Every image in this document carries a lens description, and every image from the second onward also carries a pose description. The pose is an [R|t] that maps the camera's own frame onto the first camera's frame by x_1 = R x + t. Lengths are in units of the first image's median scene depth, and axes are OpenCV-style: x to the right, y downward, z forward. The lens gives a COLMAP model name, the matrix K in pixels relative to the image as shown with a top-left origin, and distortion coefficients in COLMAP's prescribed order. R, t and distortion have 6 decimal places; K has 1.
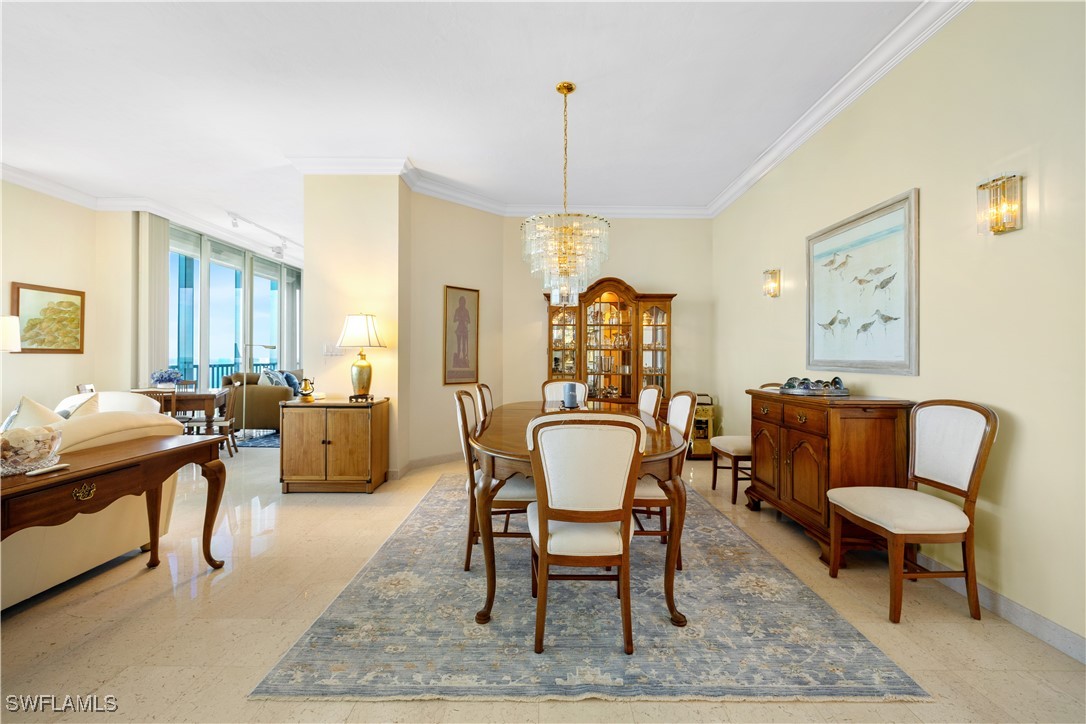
lens RADIAL K [[457.0, 0, 538.5], [0, 457.0, 356.7], [0, 0, 1]] dist [-0.002565, 0.000864]
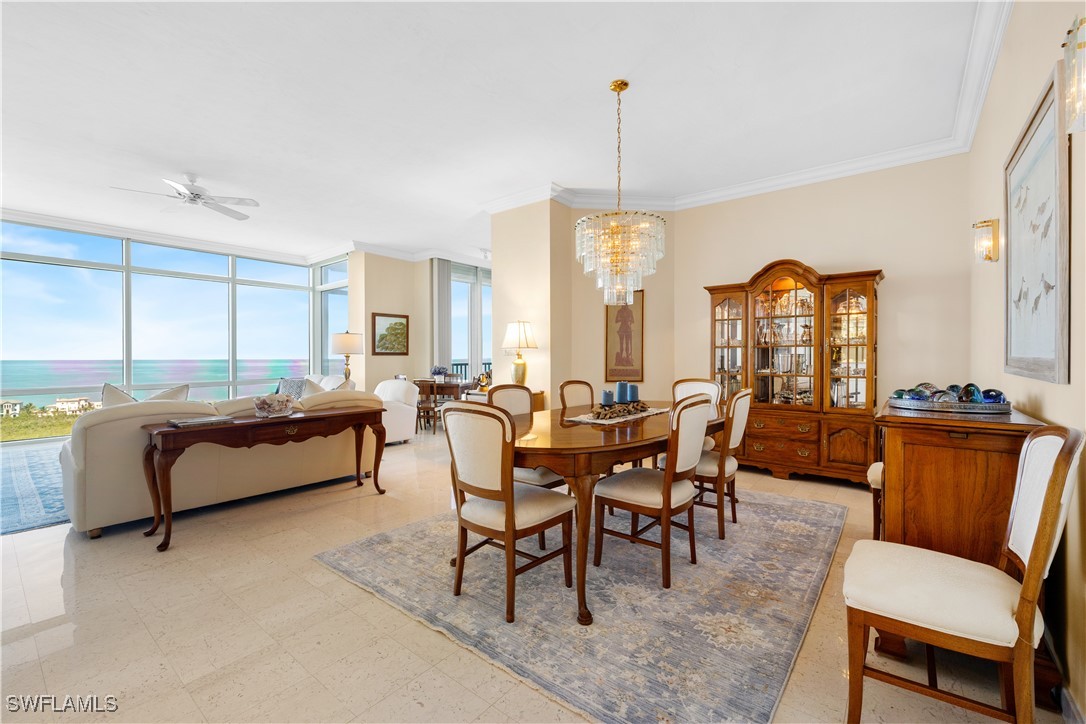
lens RADIAL K [[457.0, 0, 533.8], [0, 457.0, 359.9], [0, 0, 1]] dist [-0.002565, 0.000864]
pose [[0.777369, -0.000745, -0.629044, 0.553782], [0.006595, 0.999954, 0.006966, 0.002074], [0.629010, -0.009563, 0.777338, 0.103395]]
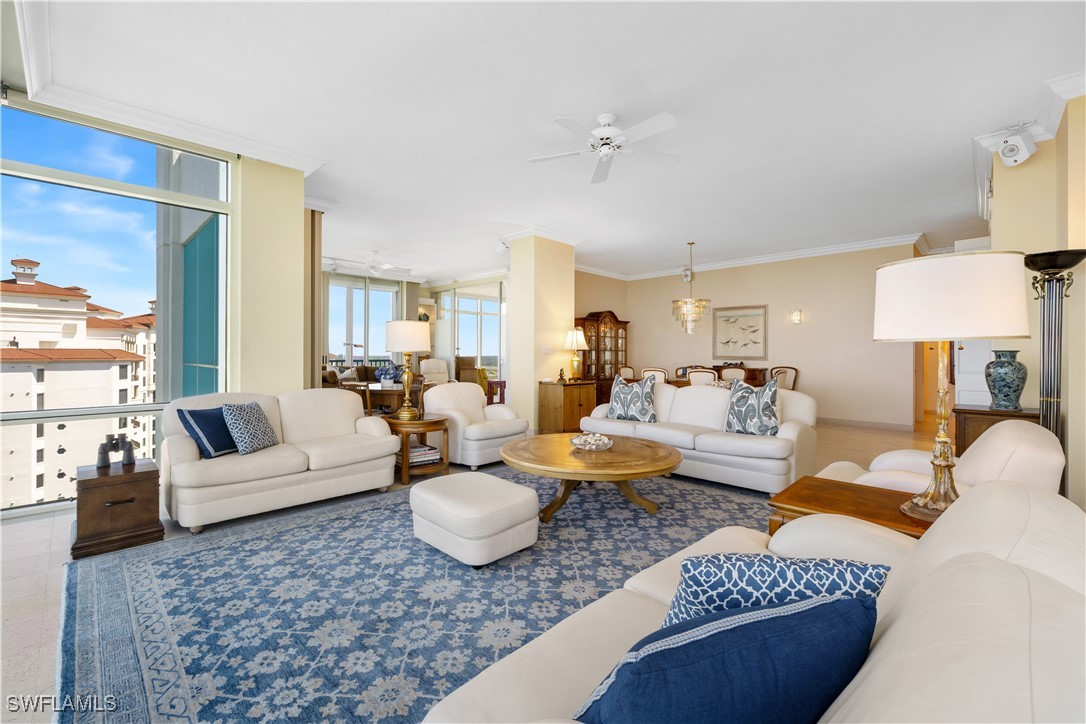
lens RADIAL K [[457.0, 0, 536.5], [0, 457.0, 359.7], [0, 0, 1]] dist [-0.002565, 0.000864]
pose [[0.701166, -0.010721, 0.712918, -2.262865], [-0.000586, 0.999878, 0.015613, -0.012131], [-0.712998, -0.011365, 0.701074, -0.113602]]
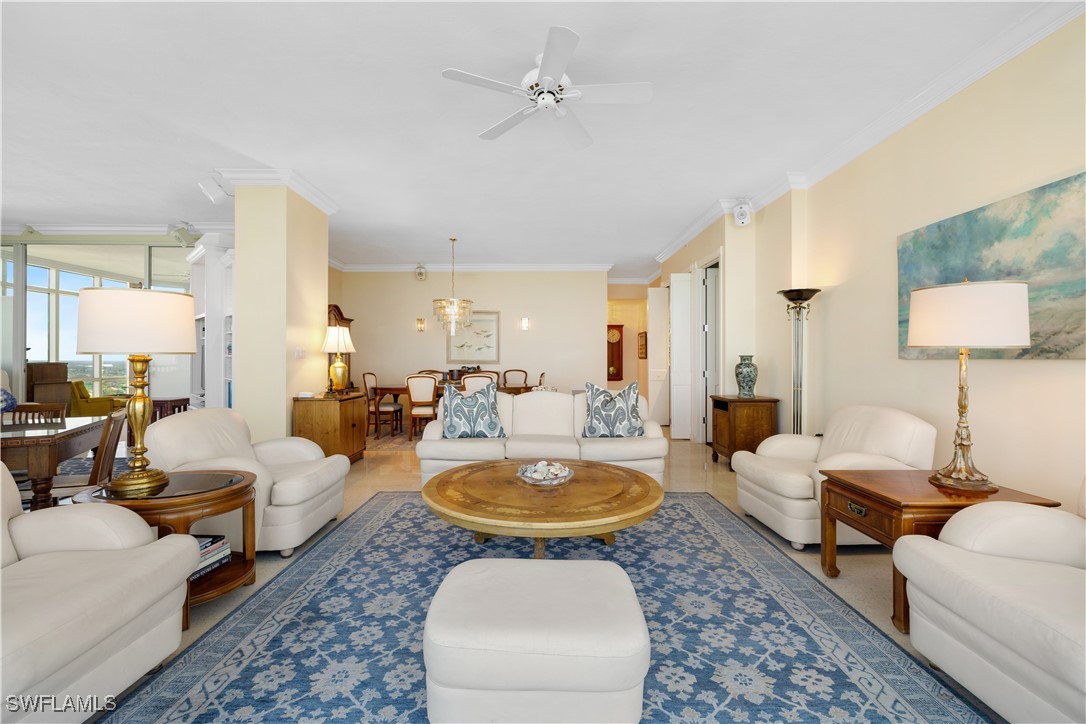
lens RADIAL K [[457.0, 0, 541.6], [0, 457.0, 359.5], [0, 0, 1]] dist [-0.002565, 0.000864]
pose [[-0.012011, -0.005340, 0.999914, -2.227780], [-0.002175, 0.999984, 0.005314, -0.010861], [-0.999925, -0.002111, -0.012022, 0.597128]]
